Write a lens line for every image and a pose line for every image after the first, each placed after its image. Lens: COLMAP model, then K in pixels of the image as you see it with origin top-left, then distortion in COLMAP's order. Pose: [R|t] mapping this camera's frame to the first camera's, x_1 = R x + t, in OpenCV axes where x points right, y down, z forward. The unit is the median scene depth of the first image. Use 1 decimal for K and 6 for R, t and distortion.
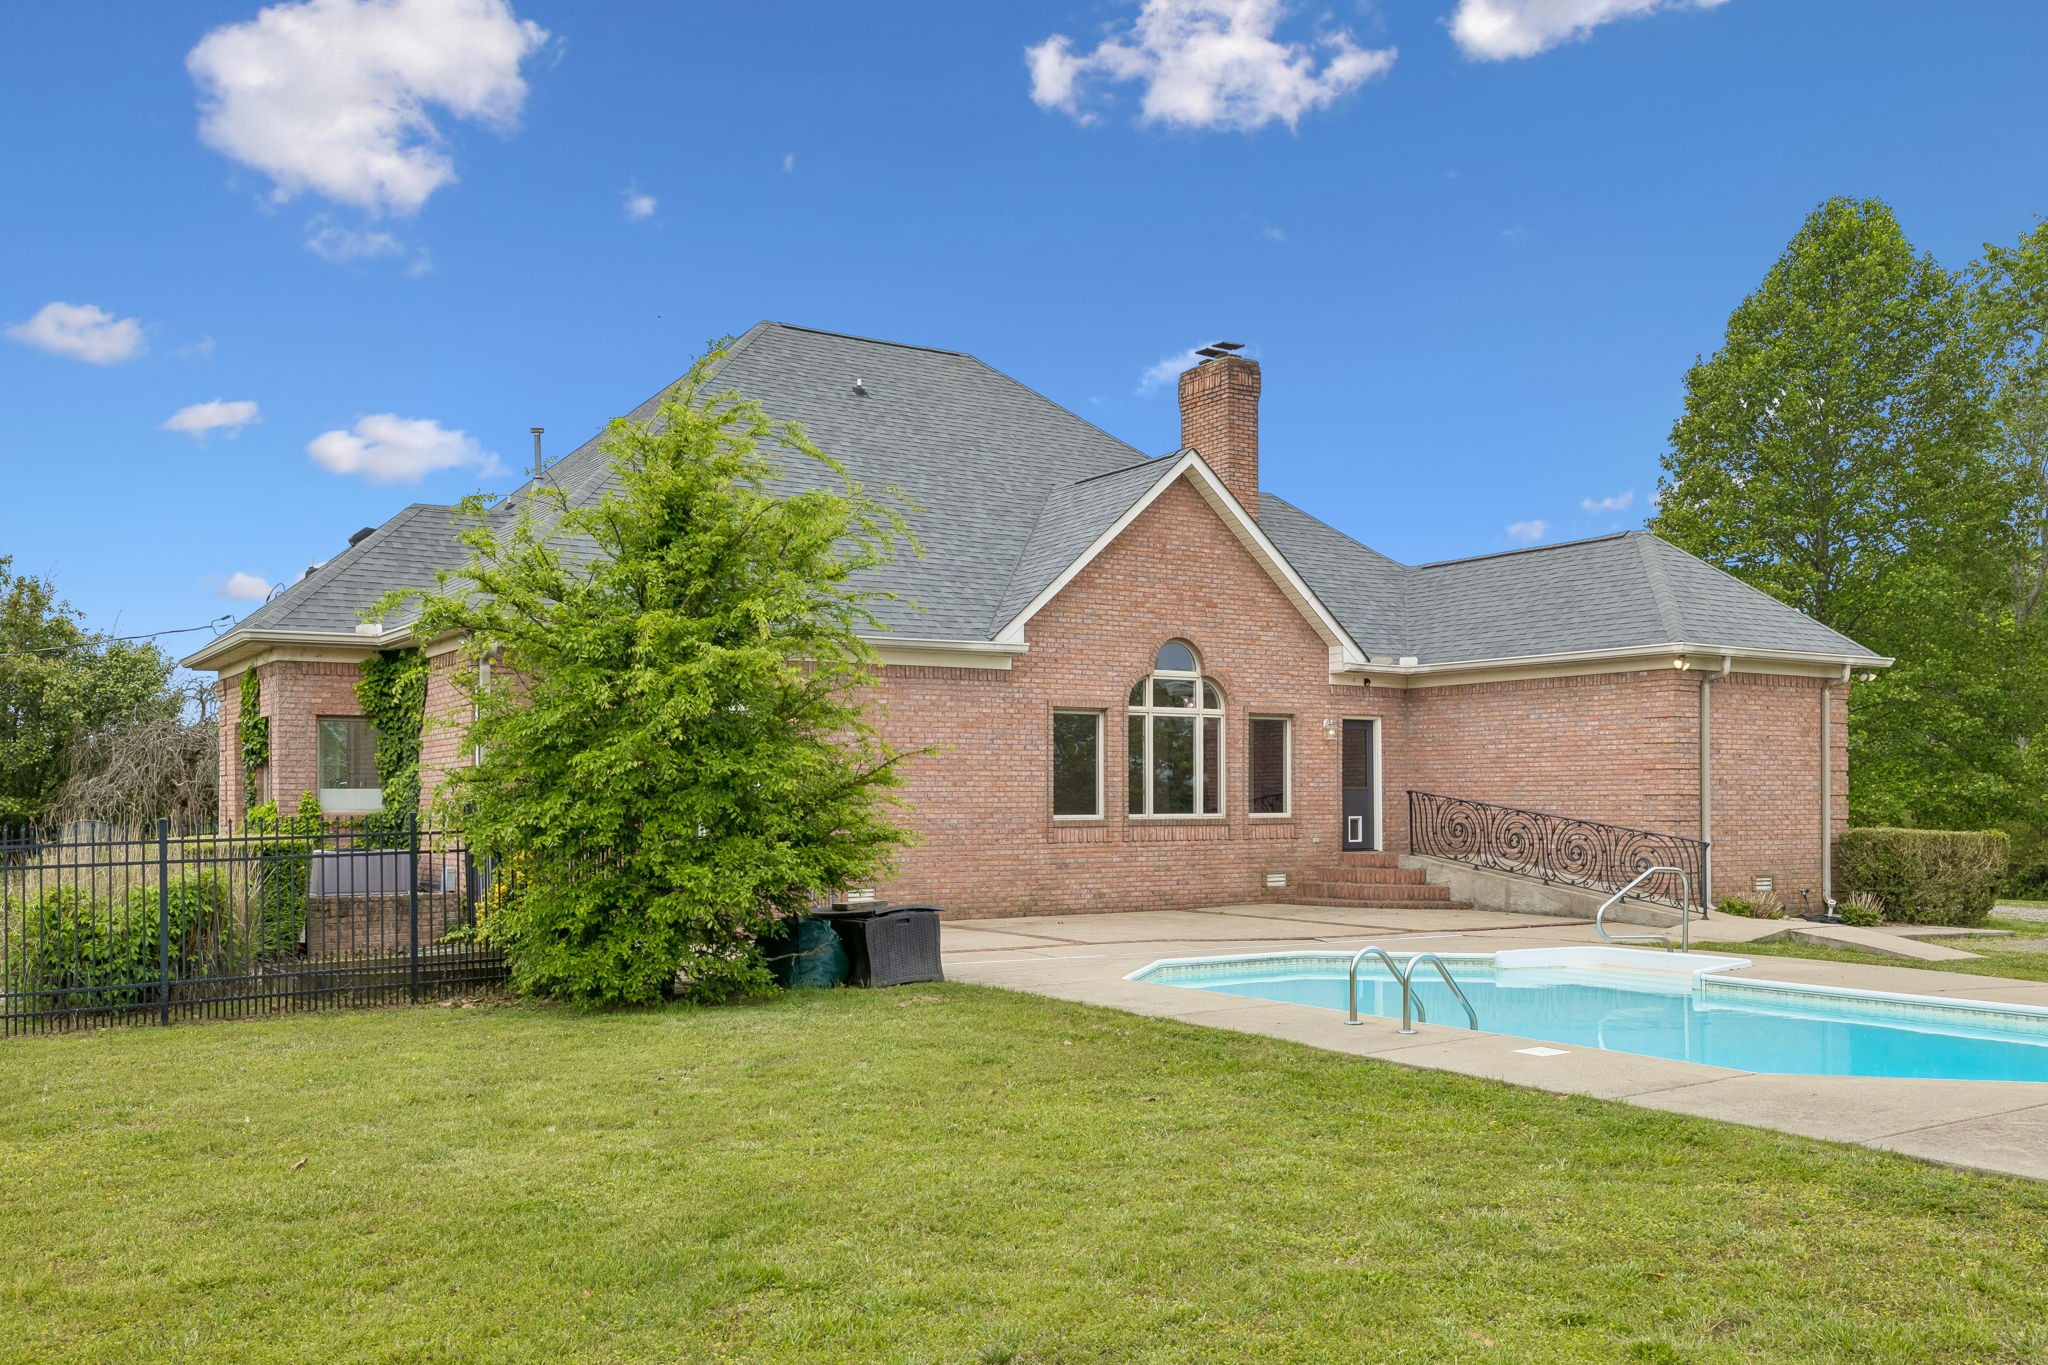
lens RADIAL K [[1737.9, 0, 1054.4], [0, 1737.9, 792.7], [0, 0, 1]] dist [-0.001578, -0.001855]
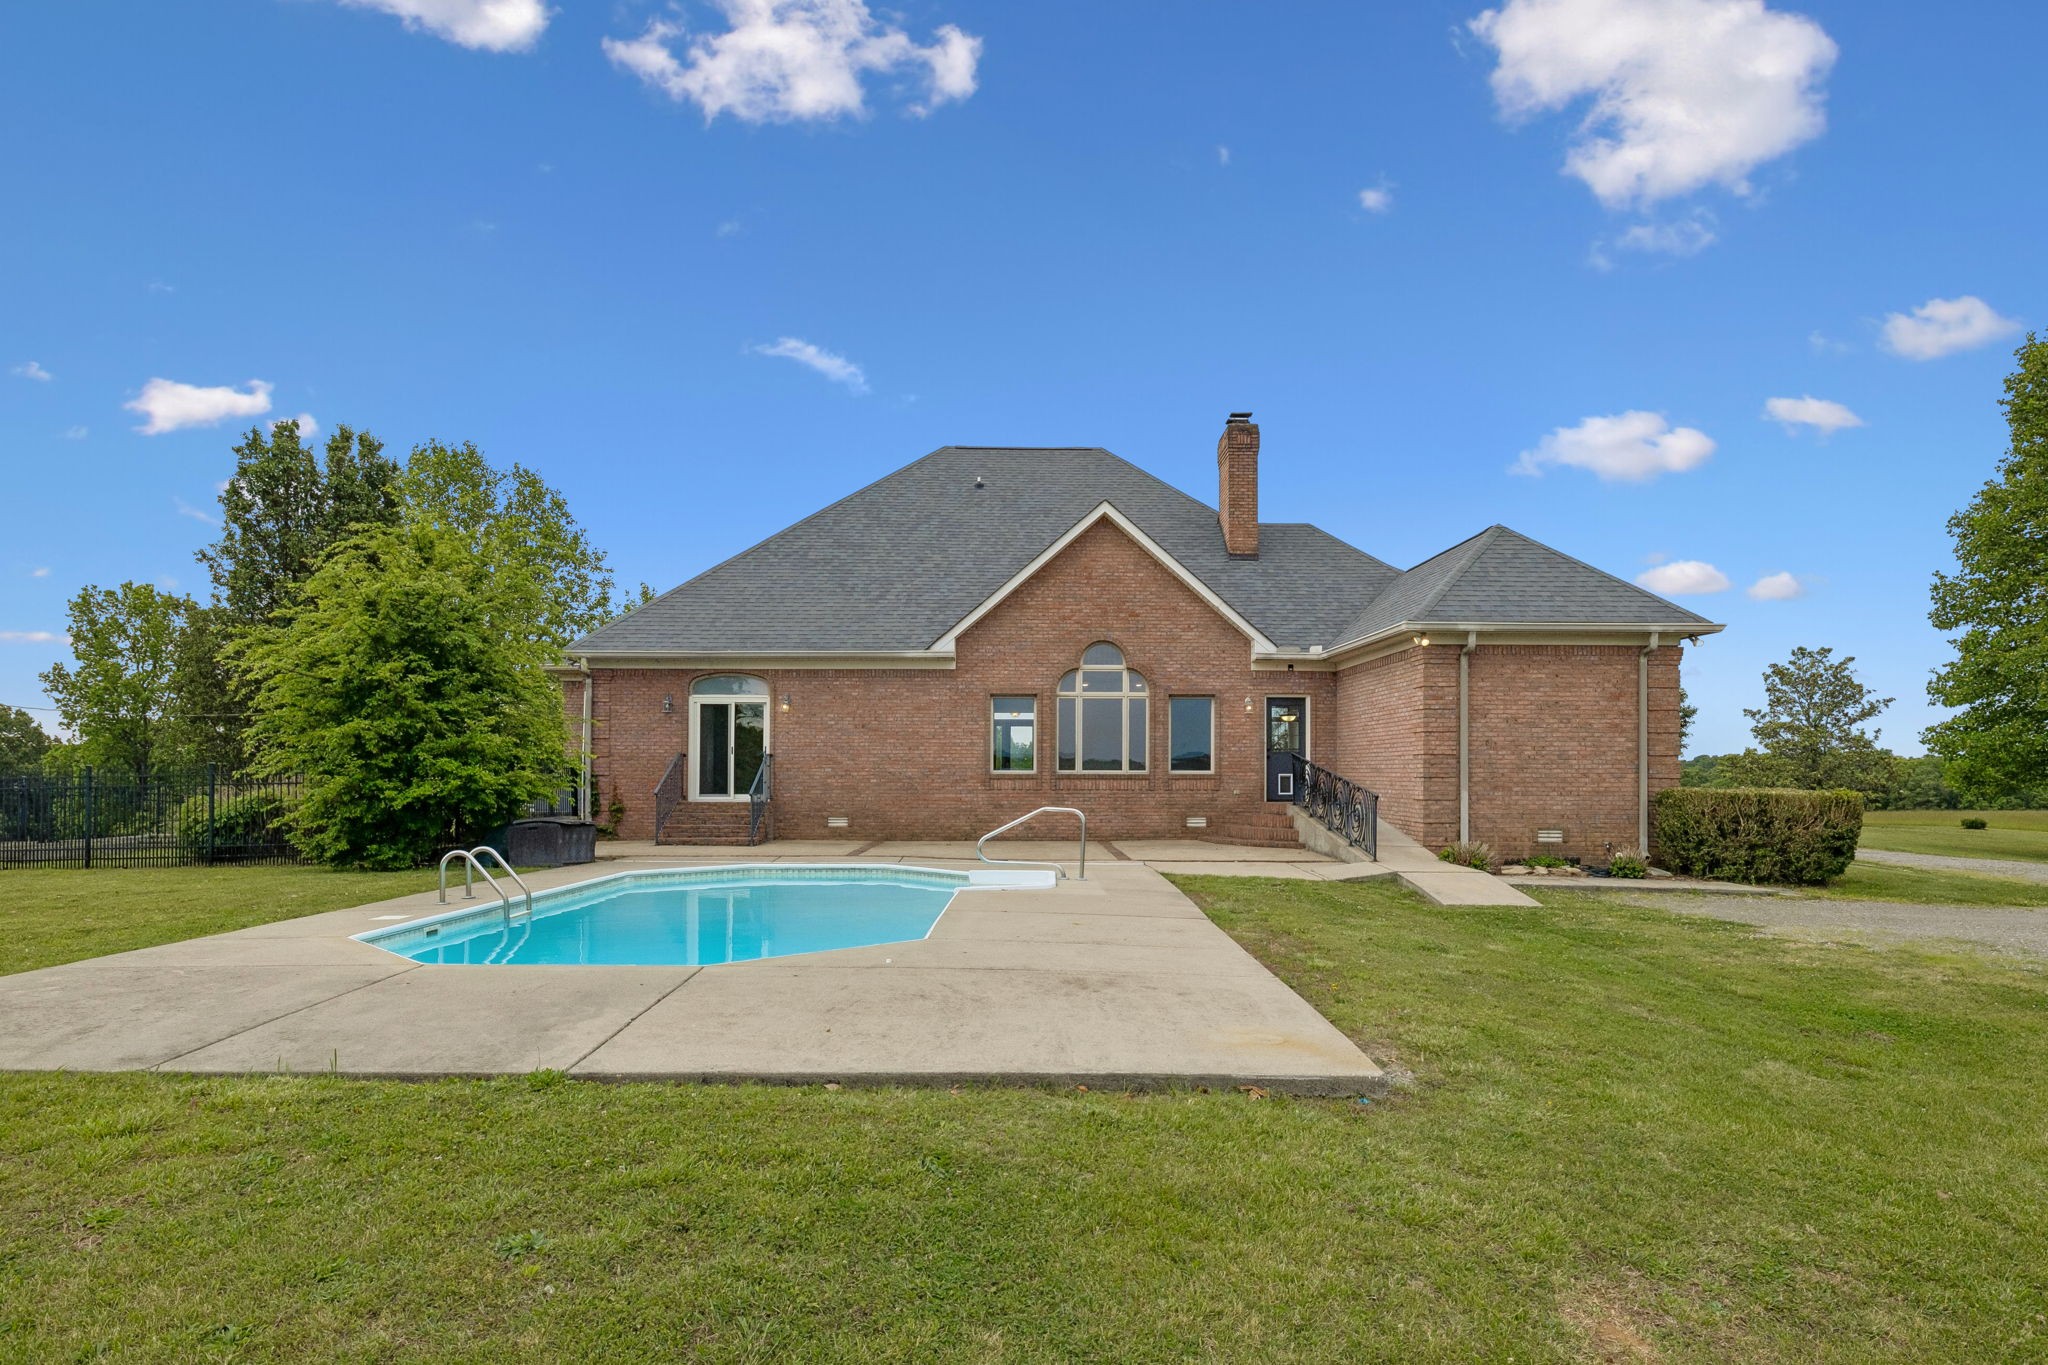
lens RADIAL K [[1193.7, 0, 1027.6], [0, 1193.7, 759.6], [0, 0, 1]] dist [-0.001348, -0.000113]
pose [[0.847871, -0.000479, -0.530202, 0.510298], [-0.002418, 0.999986, -0.004770, 0.008246], [0.530197, 0.005326, 0.847858, 0.177616]]
